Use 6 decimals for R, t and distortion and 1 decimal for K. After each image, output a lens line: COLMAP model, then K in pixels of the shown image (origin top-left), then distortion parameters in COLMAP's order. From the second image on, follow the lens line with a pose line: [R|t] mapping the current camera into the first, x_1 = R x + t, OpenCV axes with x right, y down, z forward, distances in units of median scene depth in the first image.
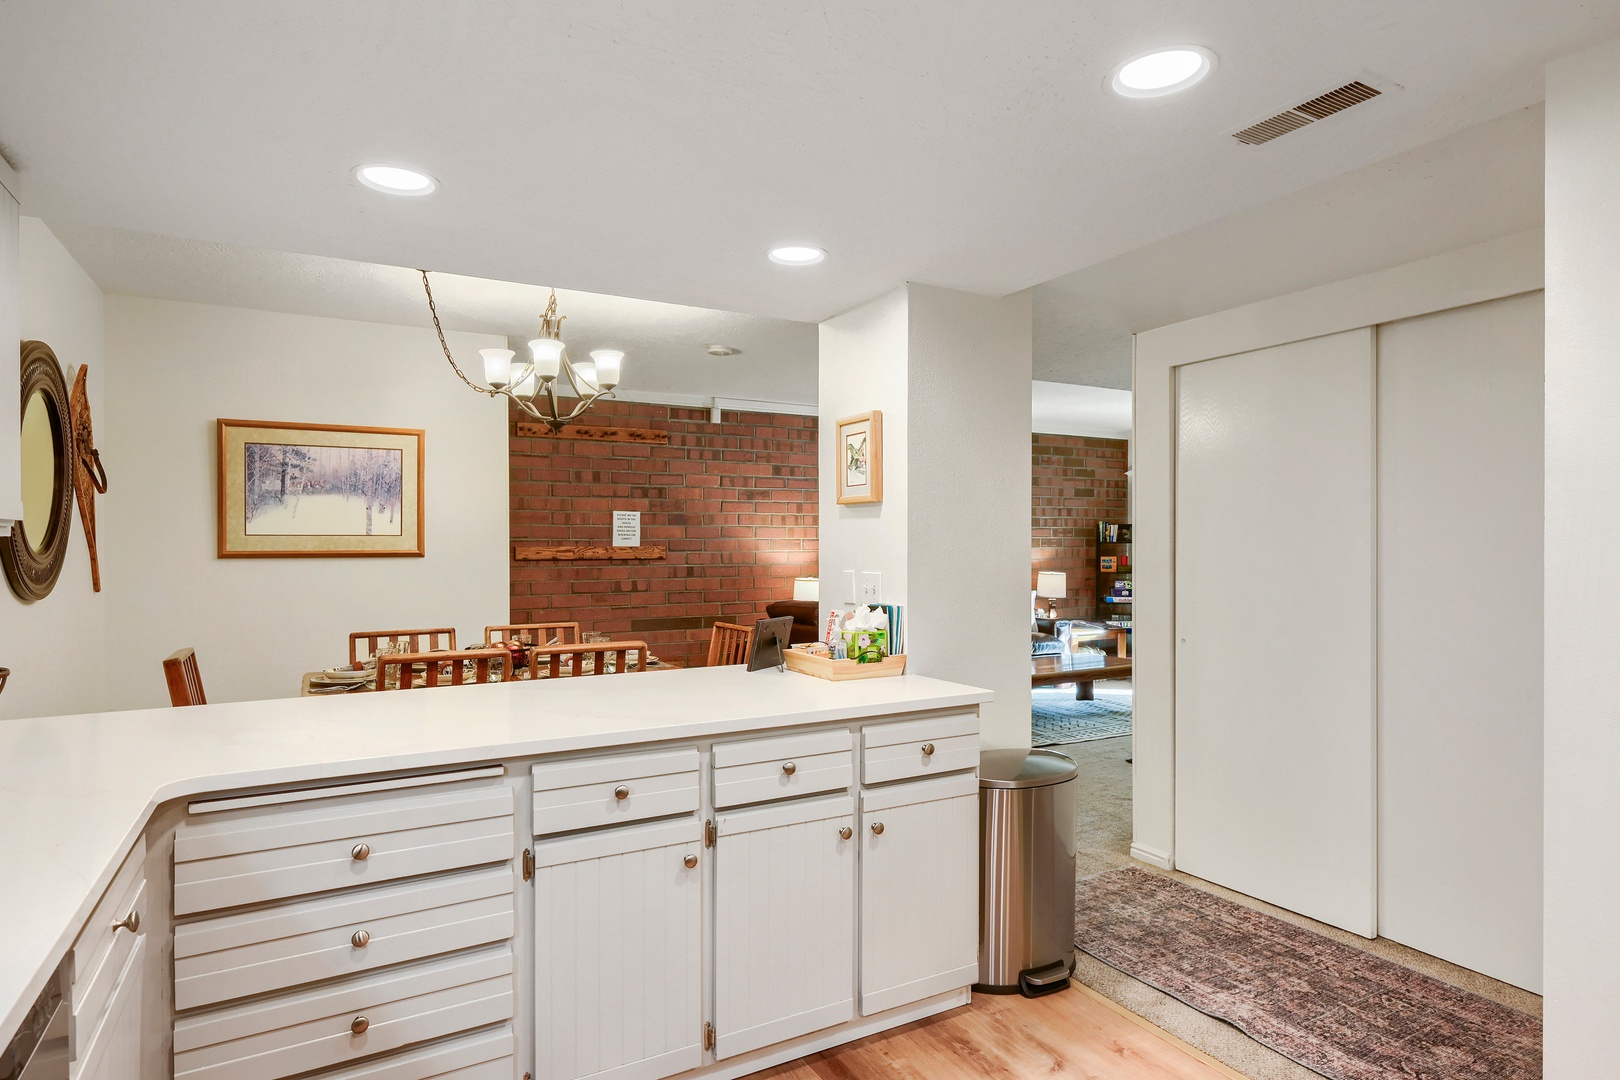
lens RADIAL K [[895.6, 0, 810.0], [0, 895.6, 540.0], [0, 0, 1]] dist [0.004776, 0.000488]
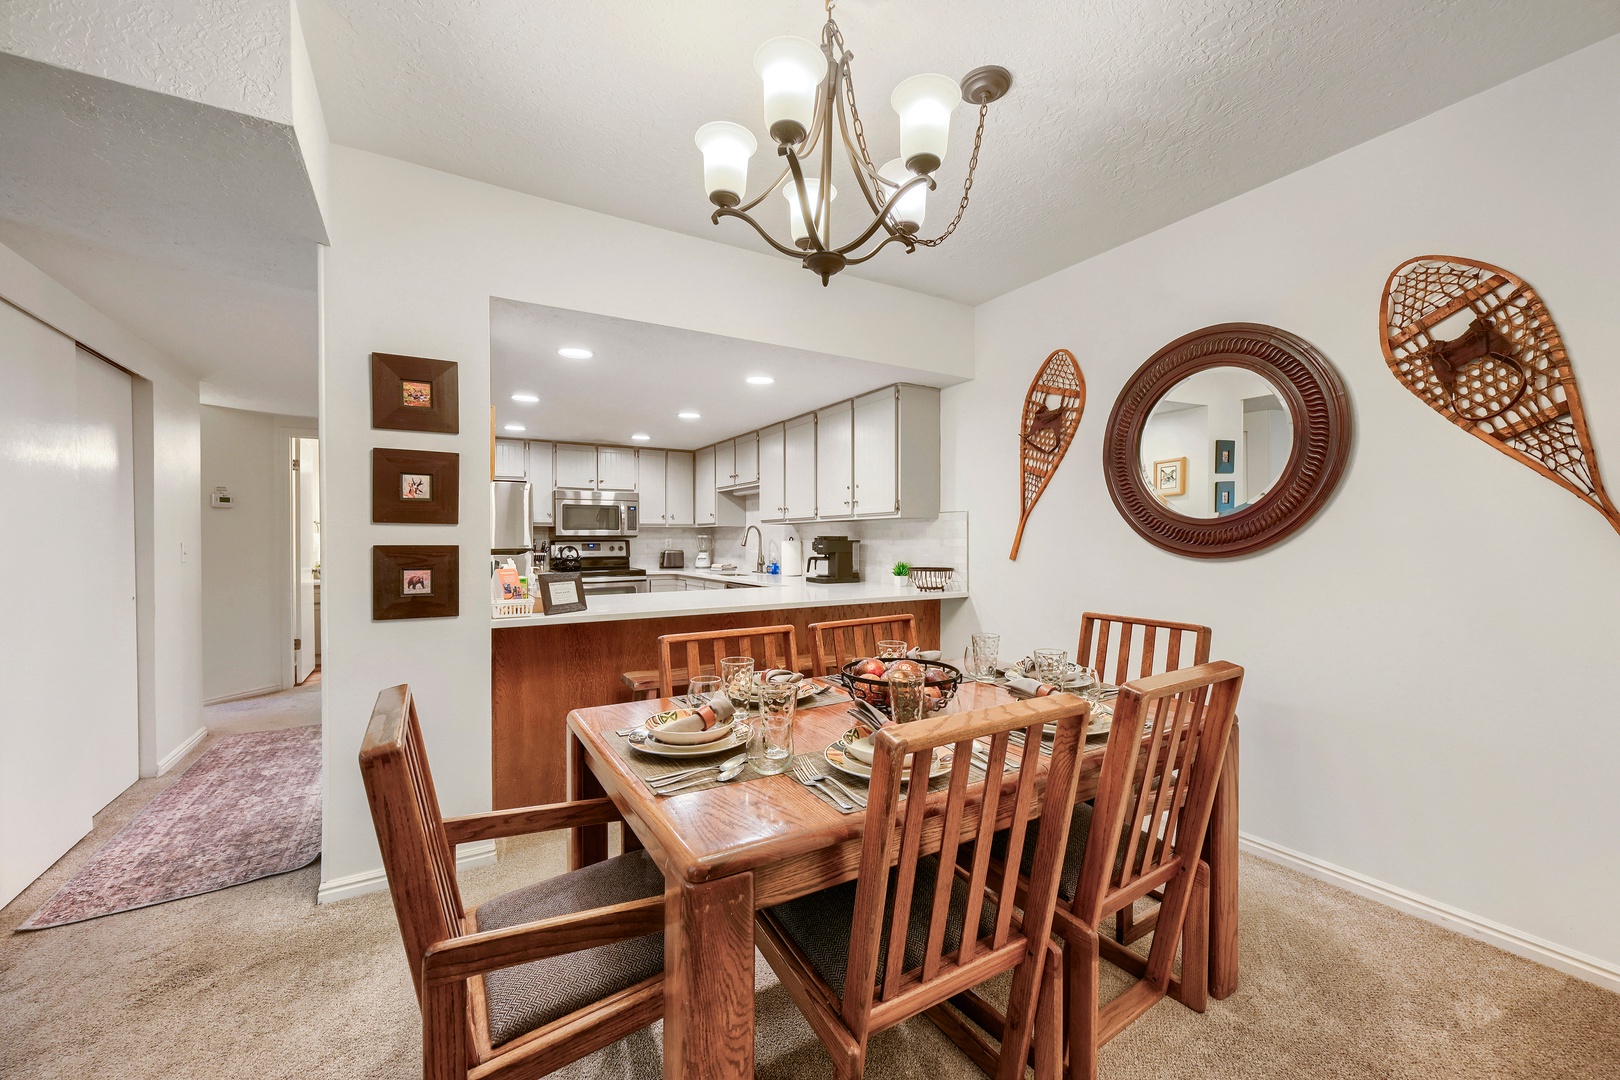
lens RADIAL K [[638.1, 0, 814.7], [0, 638.1, 540.0], [0, 0, 1]] dist [-0.000439, -0.000114]
pose [[-0.998974, 0.009961, -0.044167, -0.223431], [0.010114, 0.999944, -0.003228, 0.028244], [0.044133, -0.003672, -0.999019, 1.188734]]
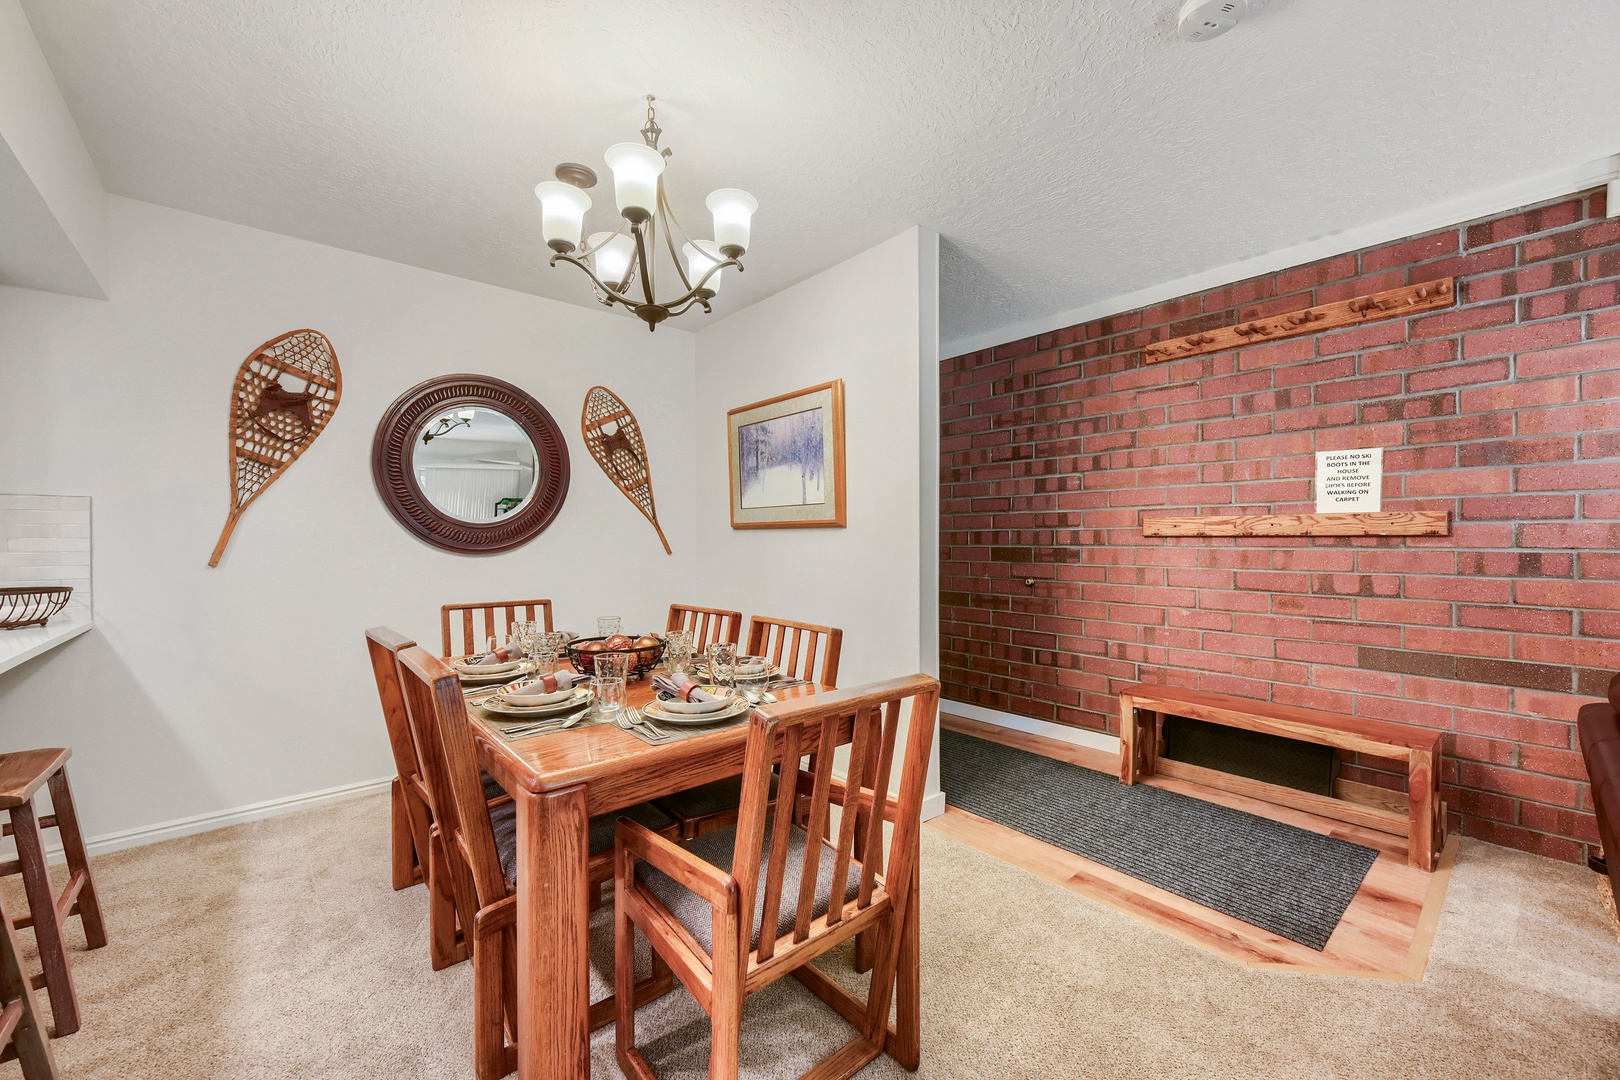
lens RADIAL K [[638.1, 0, 814.7], [0, 638.1, 540.0], [0, 0, 1]] dist [-0.000439, -0.000114]
pose [[0.208691, 0.006374, -0.977961, 0.168901], [0.007620, 0.999938, 0.008144, 0.026821], [0.977952, -0.009152, 0.208629, 0.879953]]
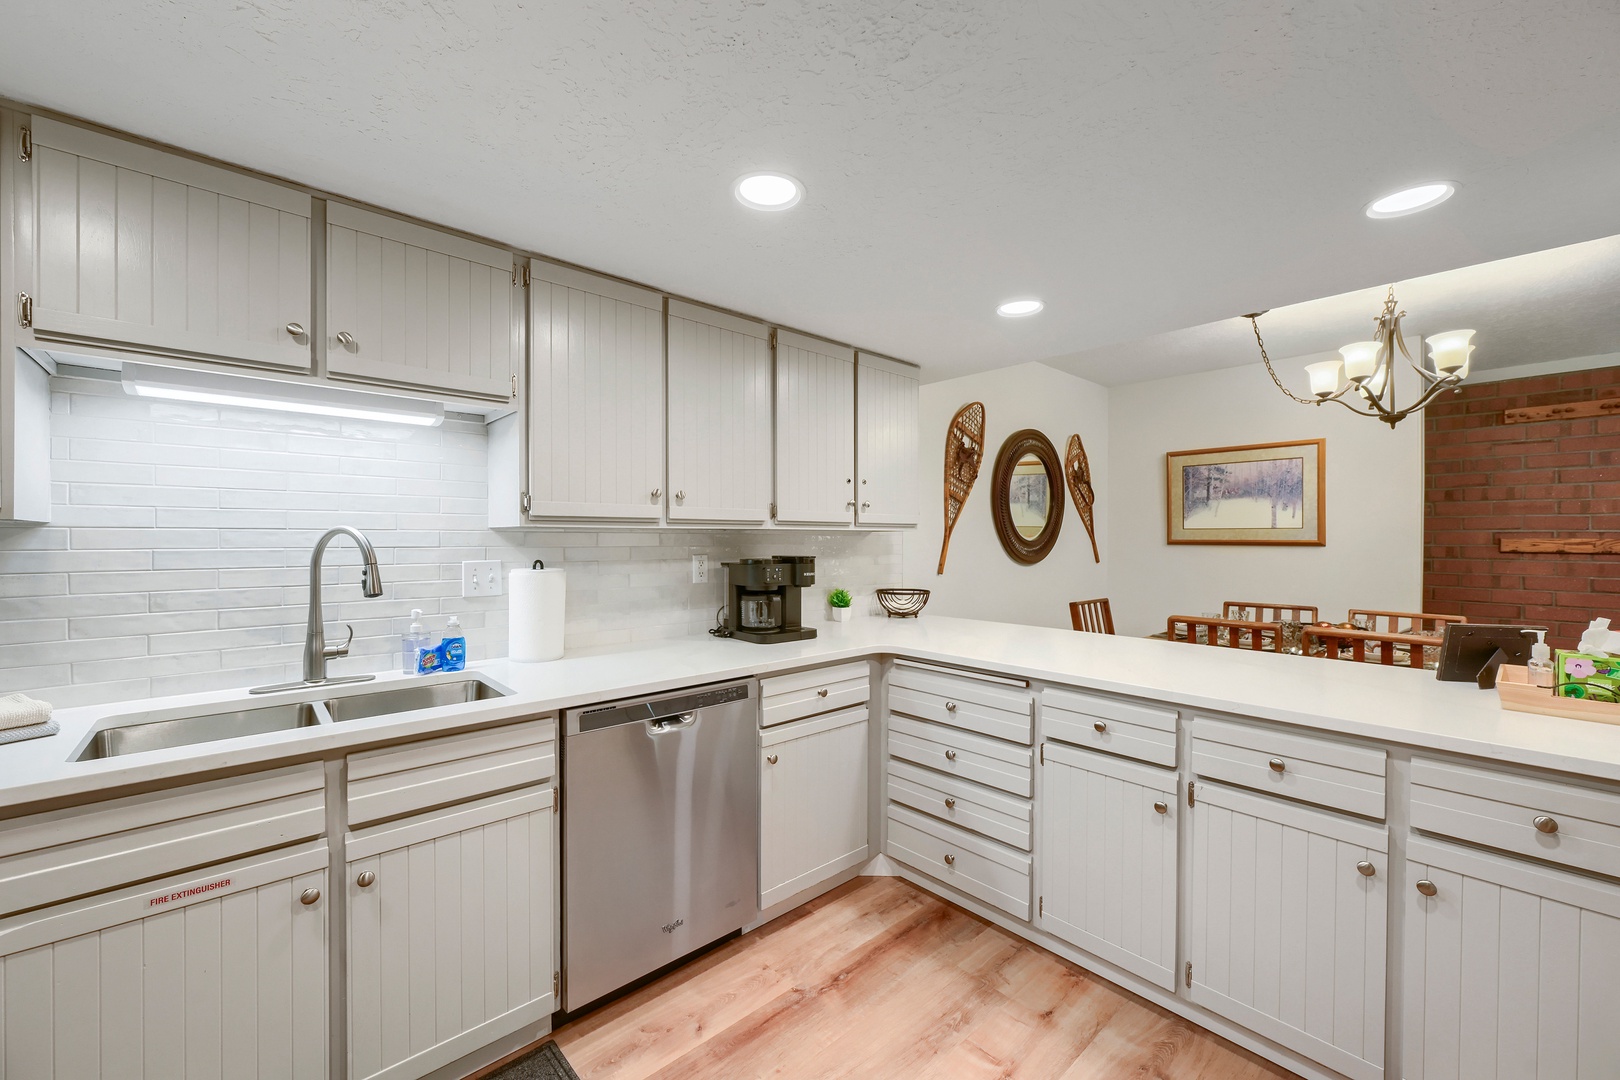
lens RADIAL K [[638.1, 0, 814.7], [0, 638.1, 540.0], [0, 0, 1]] dist [-0.000439, -0.000114]
pose [[0.235122, 0.008039, -0.971933, 0.236087], [0.002410, 0.999958, 0.008854, 0.001806], [0.971963, -0.004424, 0.235093, 0.156970]]
